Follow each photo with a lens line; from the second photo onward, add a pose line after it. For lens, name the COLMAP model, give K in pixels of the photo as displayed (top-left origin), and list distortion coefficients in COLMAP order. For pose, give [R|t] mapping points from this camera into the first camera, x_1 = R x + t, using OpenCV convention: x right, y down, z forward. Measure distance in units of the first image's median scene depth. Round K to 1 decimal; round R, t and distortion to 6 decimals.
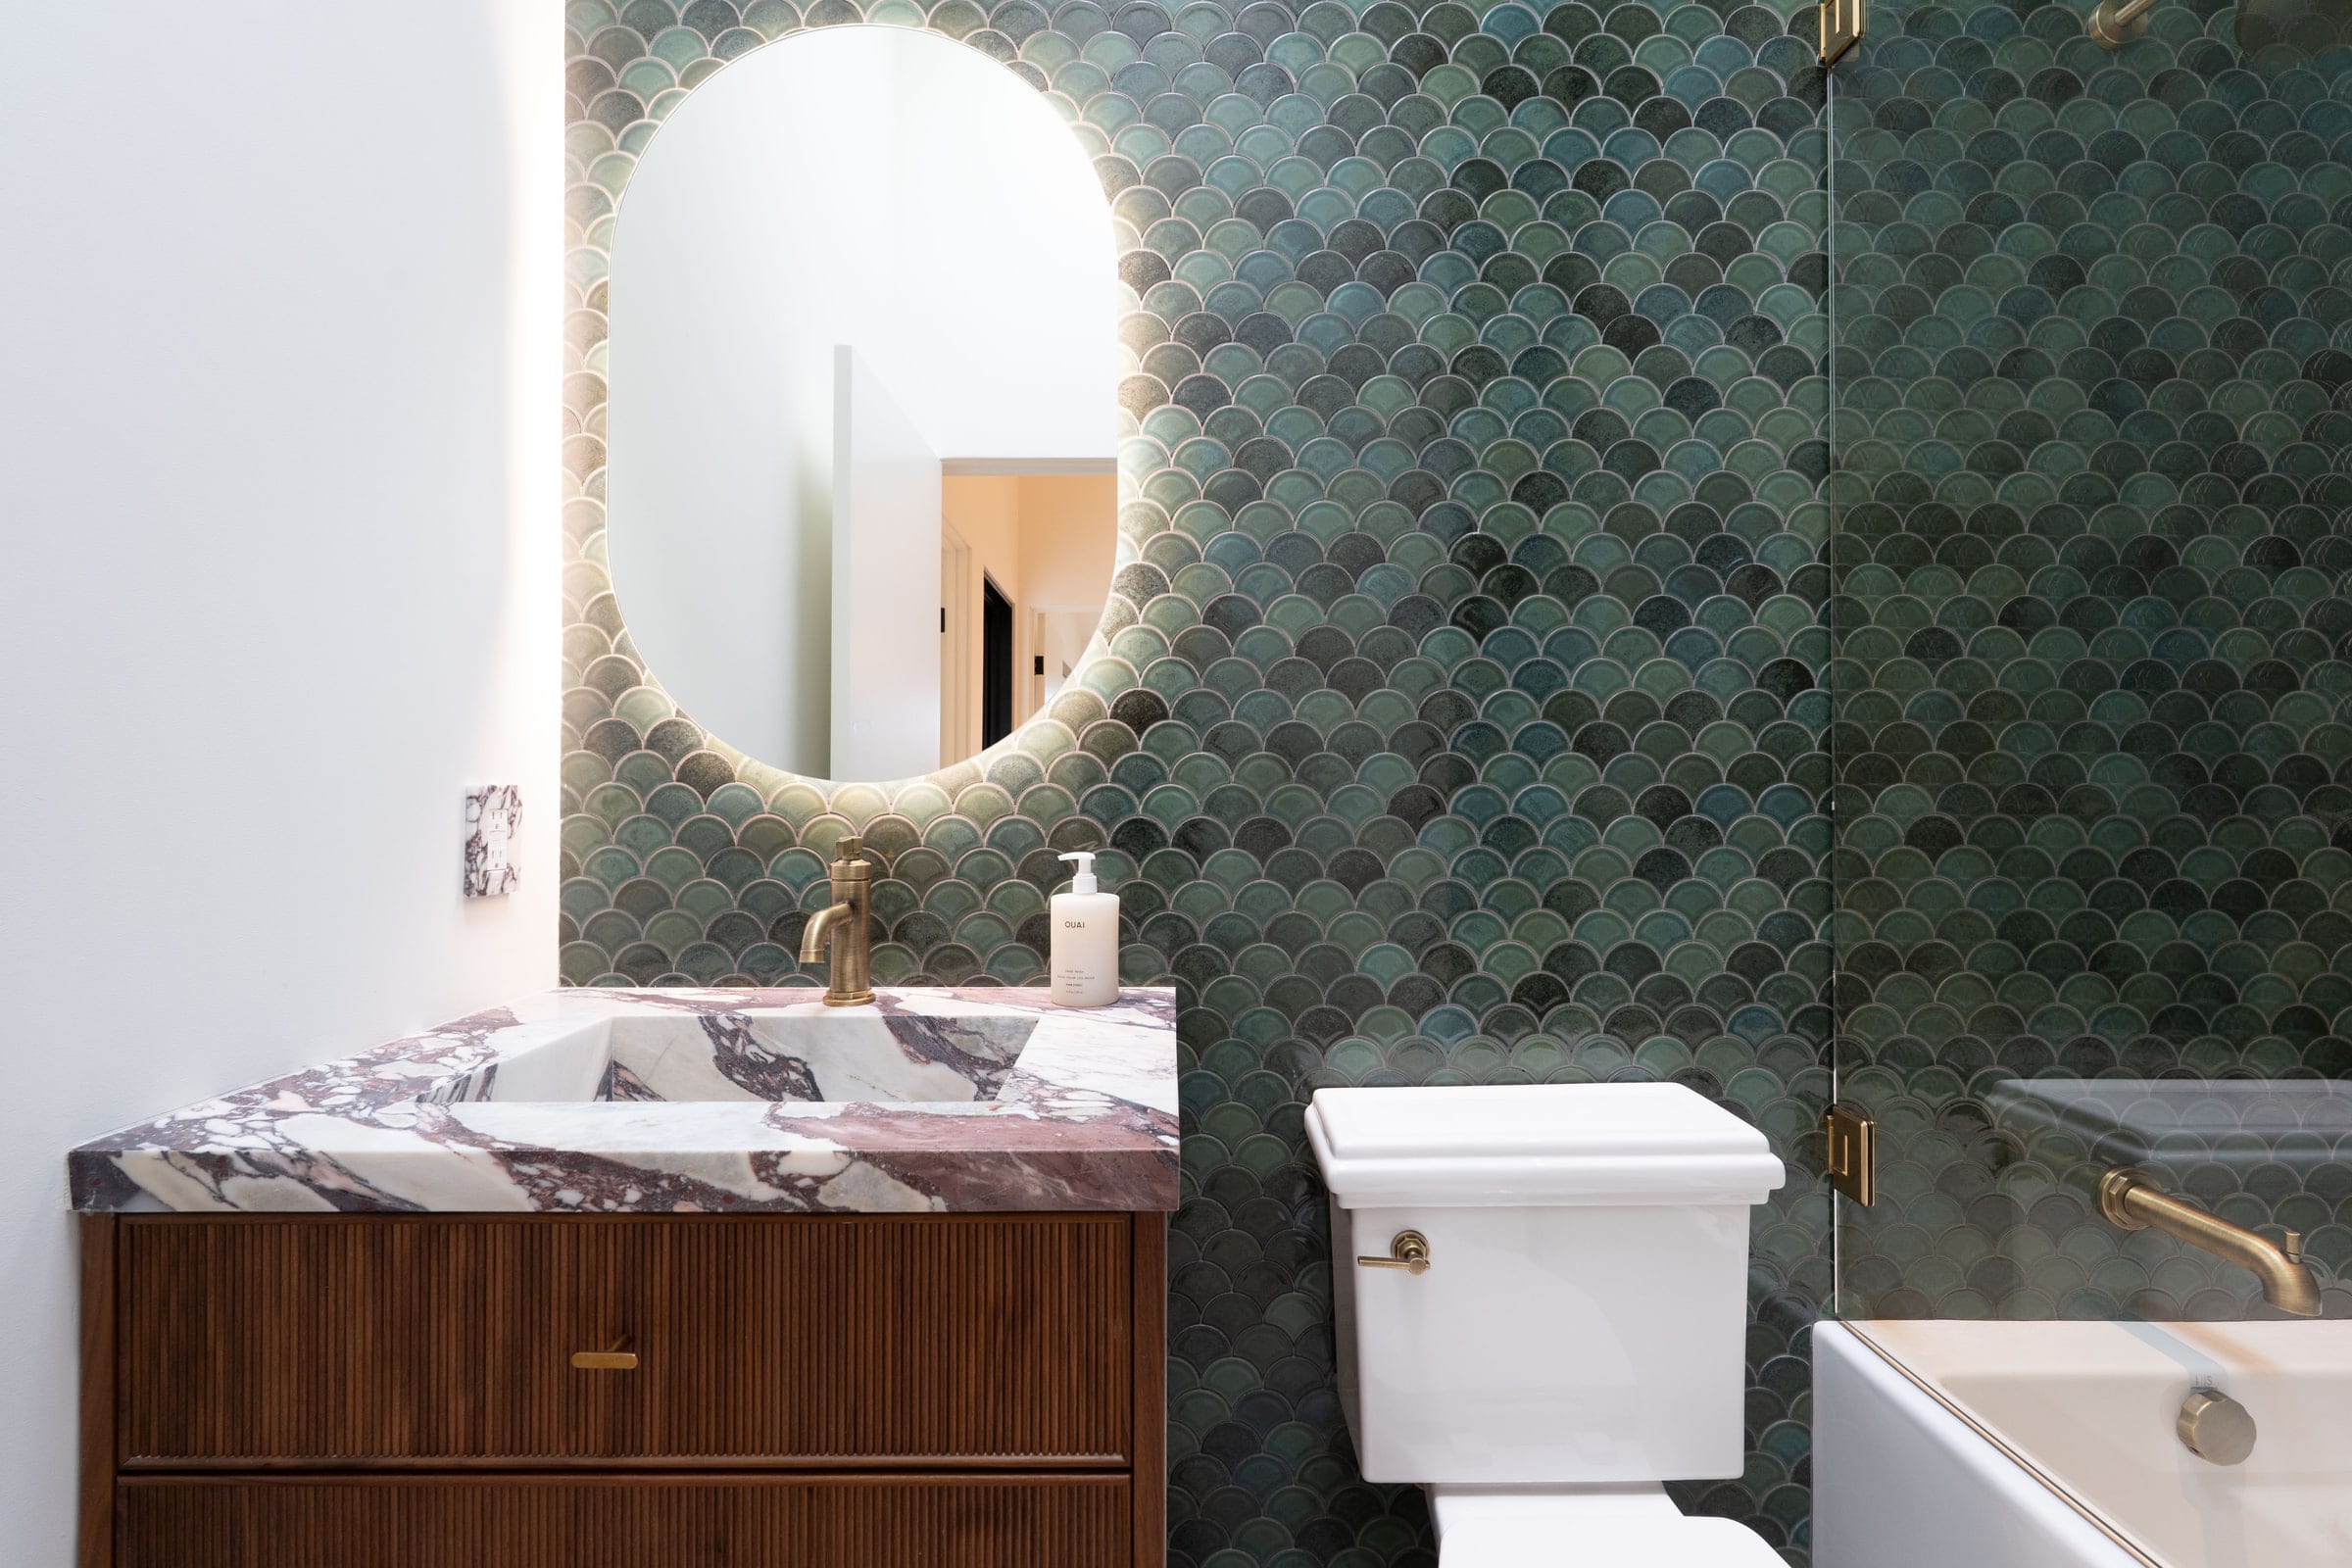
lens RADIAL K [[1027.4, 0, 1175.3], [0, 1027.4, 778.8], [0, 0, 1]] dist [-0.005388, 0.000238]
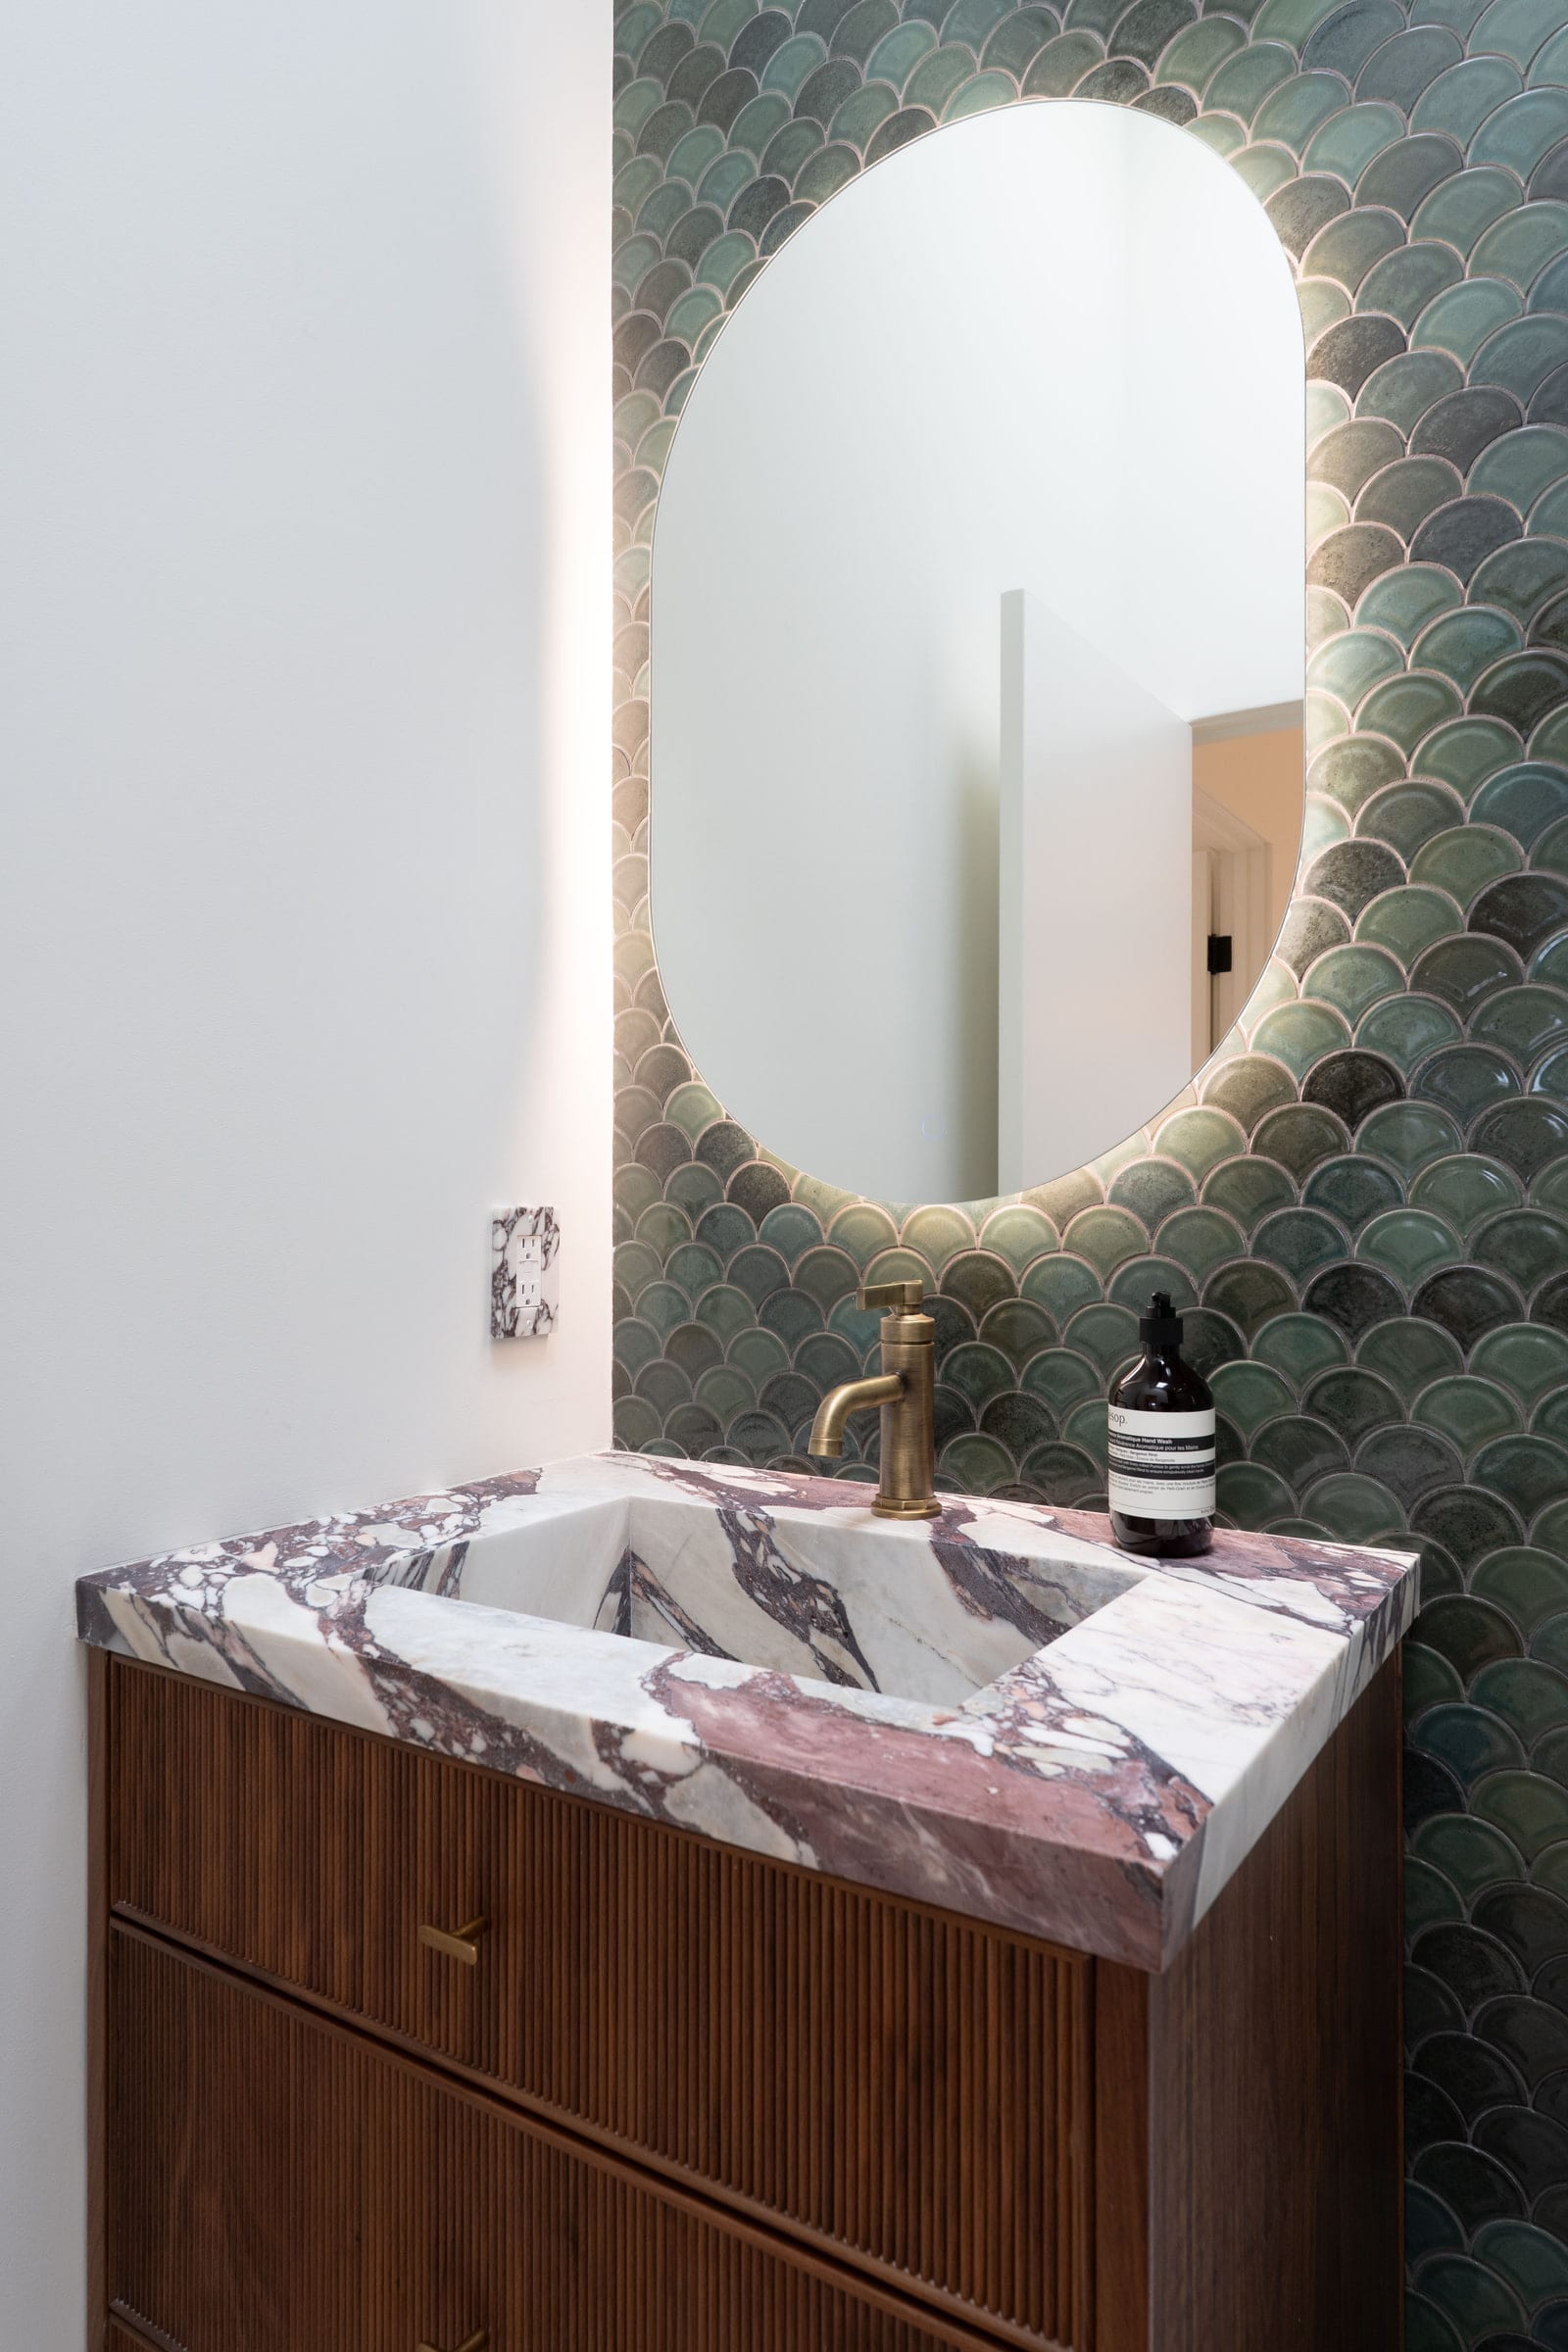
lens RADIAL K [[1414.5, 0, 784.4], [0, 1414.5, 1181.9], [0, 0, 1]] dist [0.000384, -0.002540]
pose [[0.831947, -0.004588, -0.554836, 0.258397], [0.005844, 0.999983, 0.000494, -0.022177], [0.554824, -0.003654, 0.831960, 0.221572]]
